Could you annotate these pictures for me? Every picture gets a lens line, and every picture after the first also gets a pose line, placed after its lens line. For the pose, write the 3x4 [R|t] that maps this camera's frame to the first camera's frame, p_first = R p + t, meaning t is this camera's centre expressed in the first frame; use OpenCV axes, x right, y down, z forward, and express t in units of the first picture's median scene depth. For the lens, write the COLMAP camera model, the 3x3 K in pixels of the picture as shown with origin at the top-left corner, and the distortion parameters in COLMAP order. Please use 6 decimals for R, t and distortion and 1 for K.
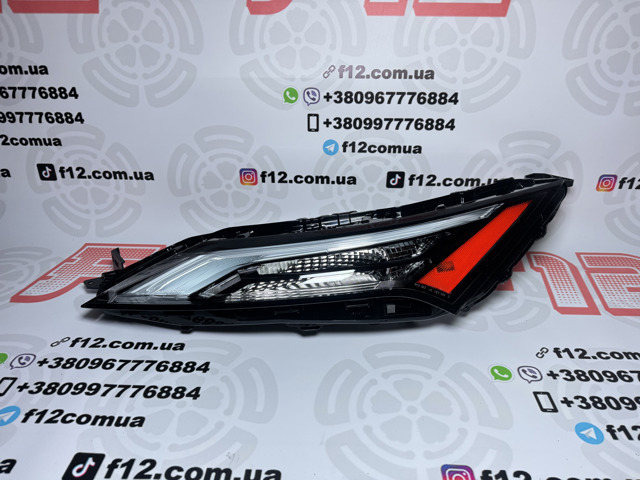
lens RADIAL K [[451.8, 0, 327.3], [0, 451.8, 246.8], [0, 0, 1]] dist [0.037722, -0.061738]
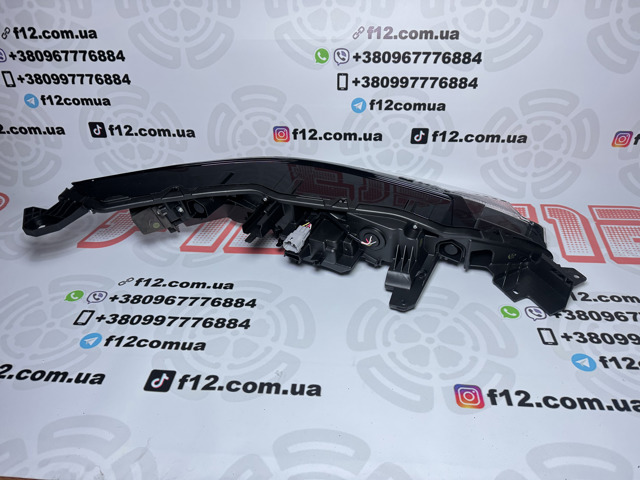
lens RADIAL K [[454.1, 0, 325.8], [0, 454.1, 243.4], [0, 0, 1]] dist [0.029571, -0.055192]
pose [[0.999072, 0.007047, -0.042486, -0.023355], [-0.002729, 0.994899, 0.100839, -0.005735], [0.042980, -0.100629, 0.993995, -0.102960]]
